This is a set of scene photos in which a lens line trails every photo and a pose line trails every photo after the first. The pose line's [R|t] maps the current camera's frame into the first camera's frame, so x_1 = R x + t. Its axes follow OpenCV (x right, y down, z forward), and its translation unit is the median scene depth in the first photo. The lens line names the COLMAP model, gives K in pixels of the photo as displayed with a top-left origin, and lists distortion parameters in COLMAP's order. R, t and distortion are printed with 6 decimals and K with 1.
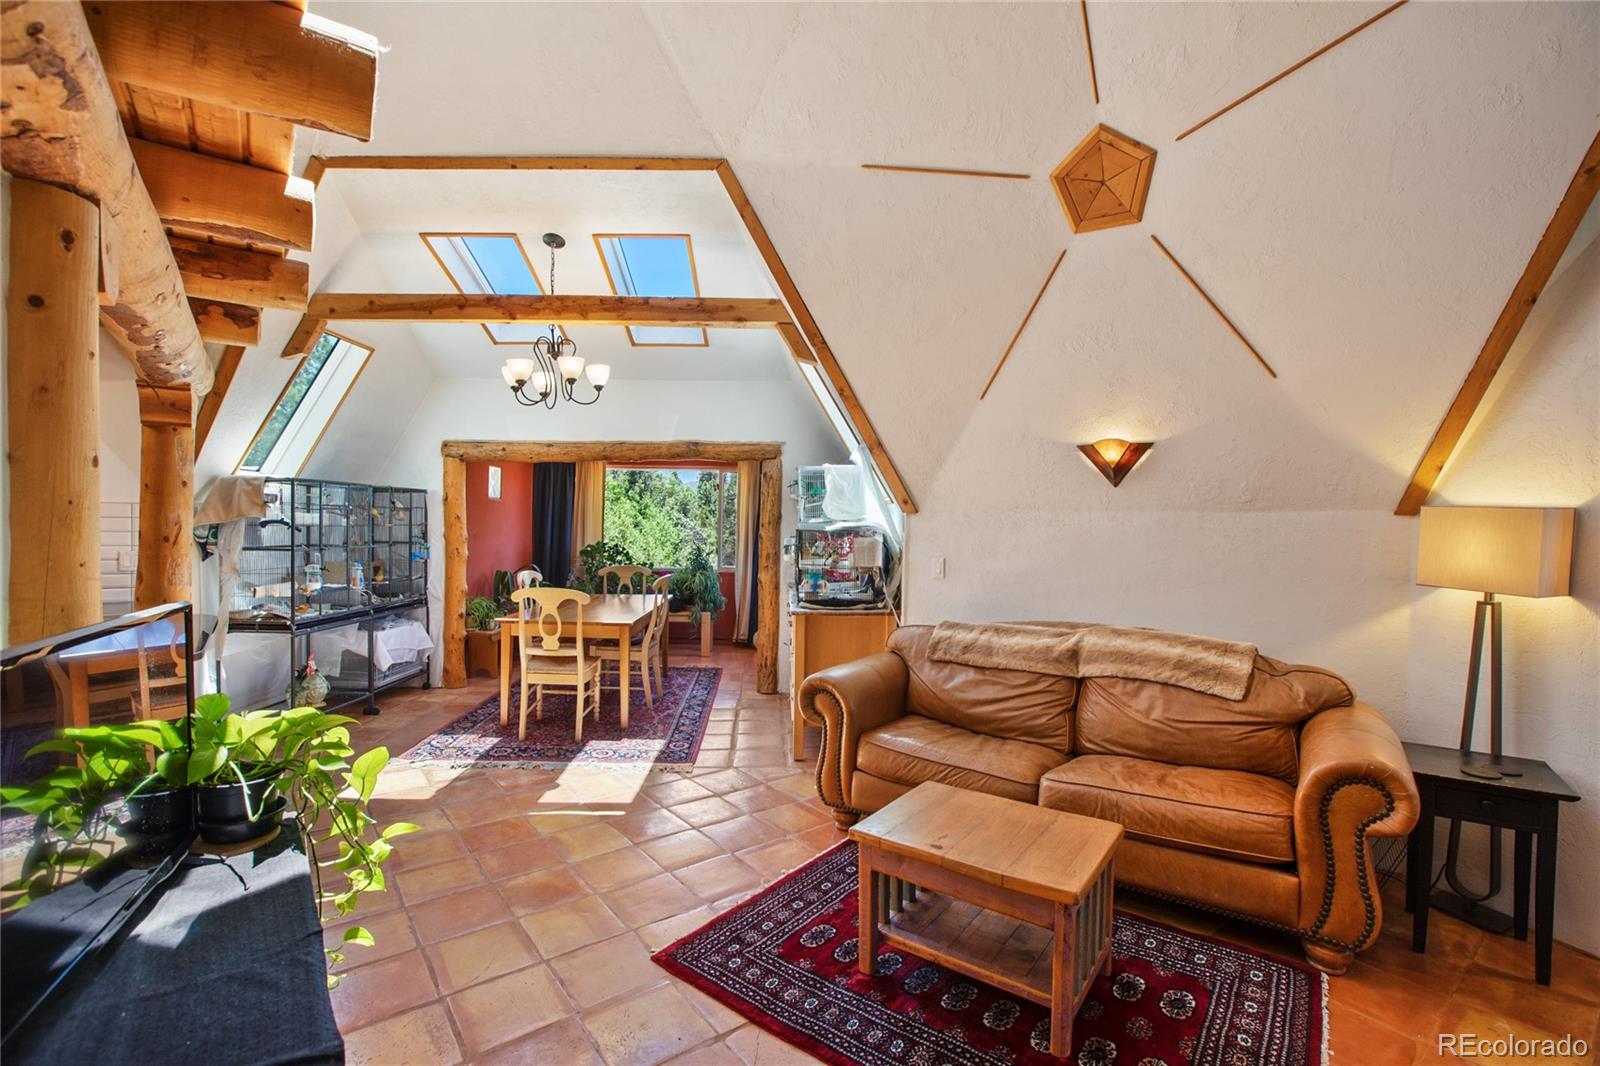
lens RADIAL K [[717.4, 0, 800.0], [0, 717.4, 533.0], [0, 0, 1]] dist [-0.038275, 0.000627]
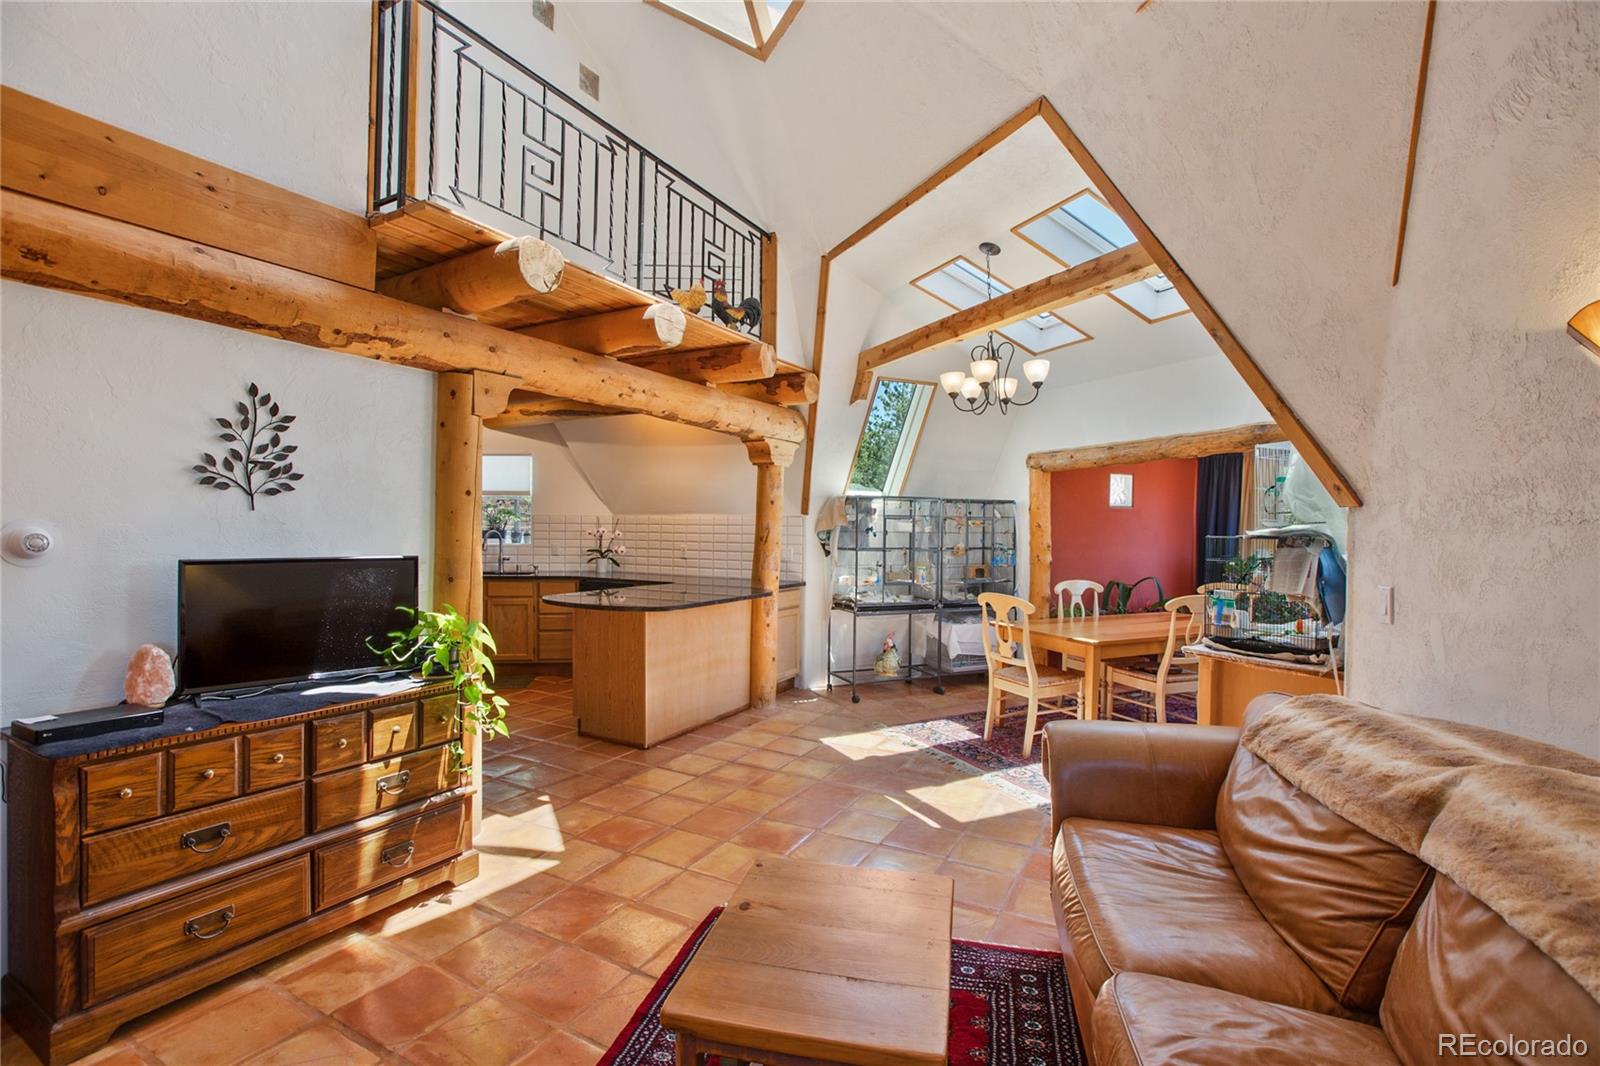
lens RADIAL K [[728.1, 0, 800.0], [0, 728.1, 533.0], [0, 0, 1]] dist [-0.066737, 0.000184]
pose [[0.391427, -0.002012, -0.920207, 0.410716], [-0.019274, 0.999760, -0.010385, 0.007017], [0.920007, 0.021801, 0.391295, 0.307608]]
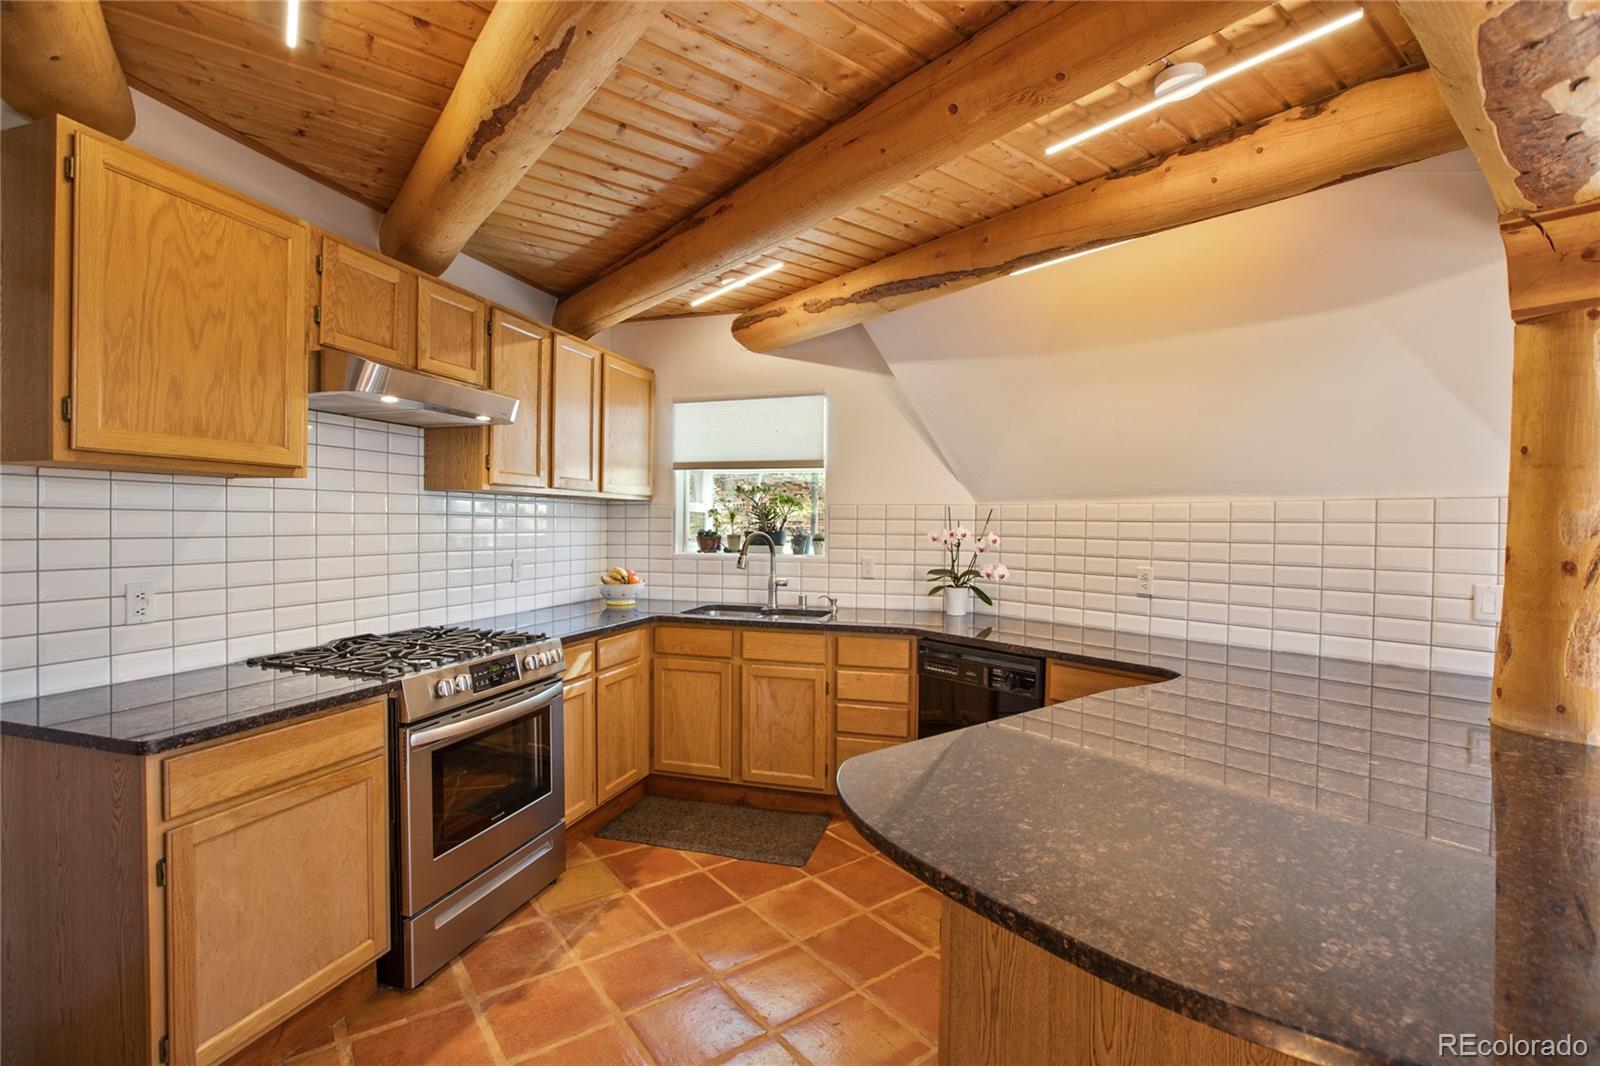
lens RADIAL K [[717.4, 0, 800.0], [0, 717.4, 533.0], [0, 0, 1]] dist [-0.038275, 0.000627]
pose [[-0.007058, -0.001130, -0.999974, -0.327248], [-0.025874, 0.999665, -0.000948, -0.000230], [0.999640, 0.025867, -0.007085, 0.354616]]
